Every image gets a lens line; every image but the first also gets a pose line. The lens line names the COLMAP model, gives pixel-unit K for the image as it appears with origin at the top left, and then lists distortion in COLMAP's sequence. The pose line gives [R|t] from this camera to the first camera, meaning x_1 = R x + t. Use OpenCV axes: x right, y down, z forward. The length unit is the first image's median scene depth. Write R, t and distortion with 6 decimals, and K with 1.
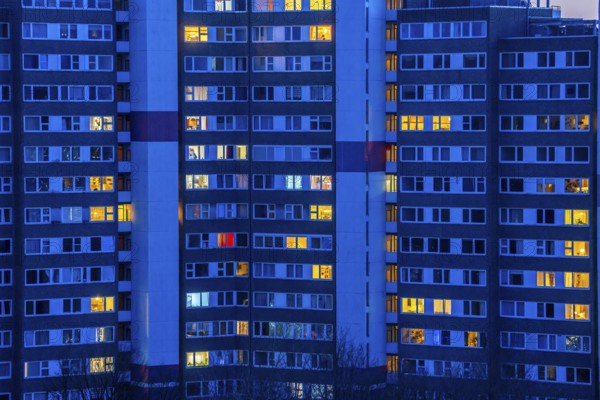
lens RADIAL K [[2919.6, 0, 336.3], [0, 2919.6, 196.3], [0, 0, 1]] dist [1.416557, 0.000000]
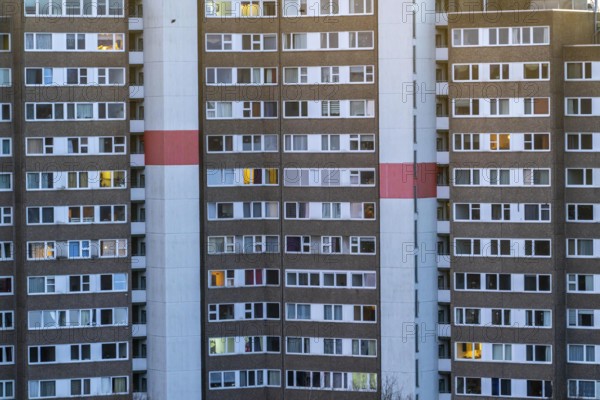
lens RADIAL K [[2919.6, 0, 320.9], [0, 2919.6, 190.5], [0, 0, 1]] dist [1.416557, 0.000000]
pose [[0.999858, -0.006049, -0.015737, -0.003761], [0.005879, 0.999924, -0.010814, -0.001322], [0.015801, 0.010720, 0.999818, 0.122604]]
